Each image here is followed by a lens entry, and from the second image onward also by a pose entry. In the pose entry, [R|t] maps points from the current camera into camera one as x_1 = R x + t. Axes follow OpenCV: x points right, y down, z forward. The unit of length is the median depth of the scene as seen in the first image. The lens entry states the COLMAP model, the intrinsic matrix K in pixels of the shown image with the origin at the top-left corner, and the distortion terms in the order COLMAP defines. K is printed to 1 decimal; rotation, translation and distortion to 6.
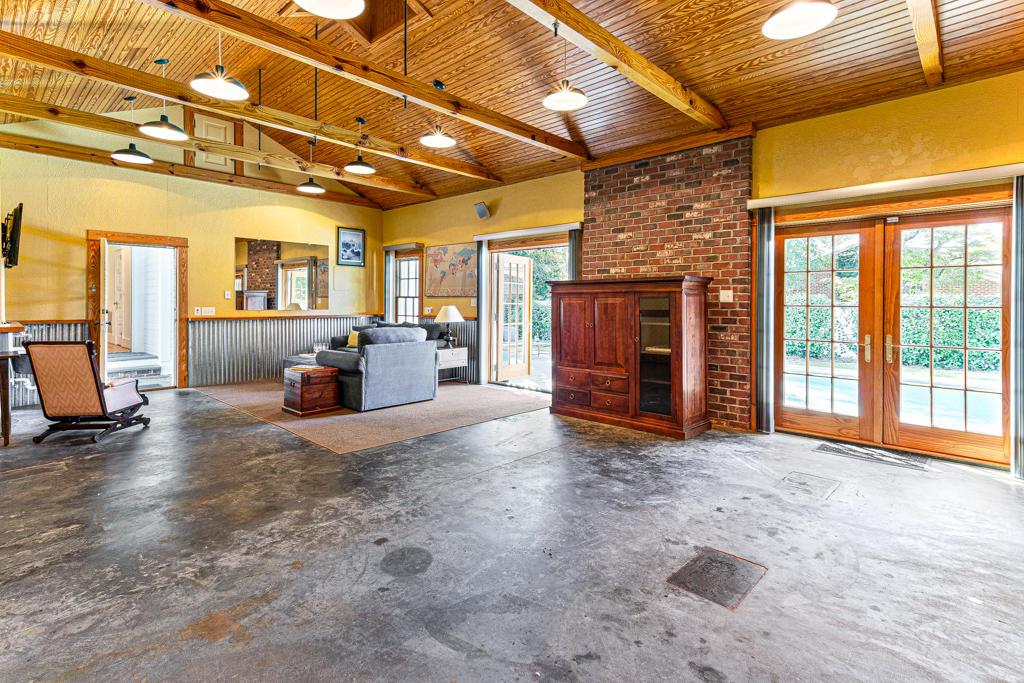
lens RADIAL K [[504.6, 0, 501.3], [0, 504.6, 303.3], [0, 0, 1]] dist [0.022072, 0.001076]
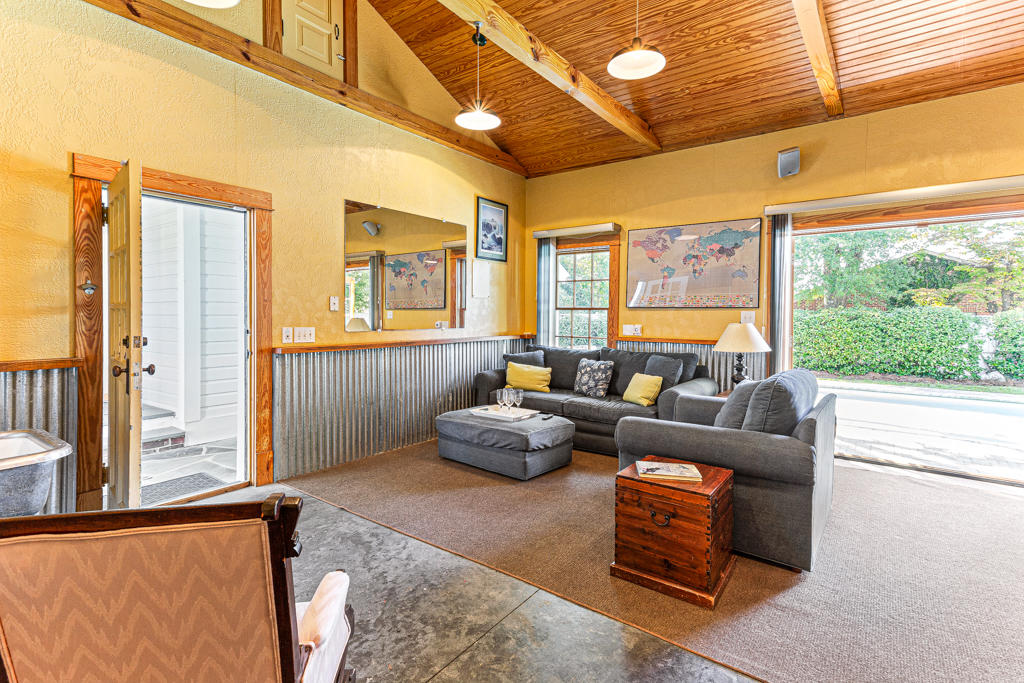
lens RADIAL K [[504.6, 0, 524.1], [0, 504.6, 321.1], [0, 0, 1]] dist [0.022072, 0.001076]
pose [[0.990673, -0.002319, 0.136243, -0.486401], [0.000863, 0.999942, 0.010742, -0.004616], [-0.136260, -0.010525, 0.990617, 0.511010]]
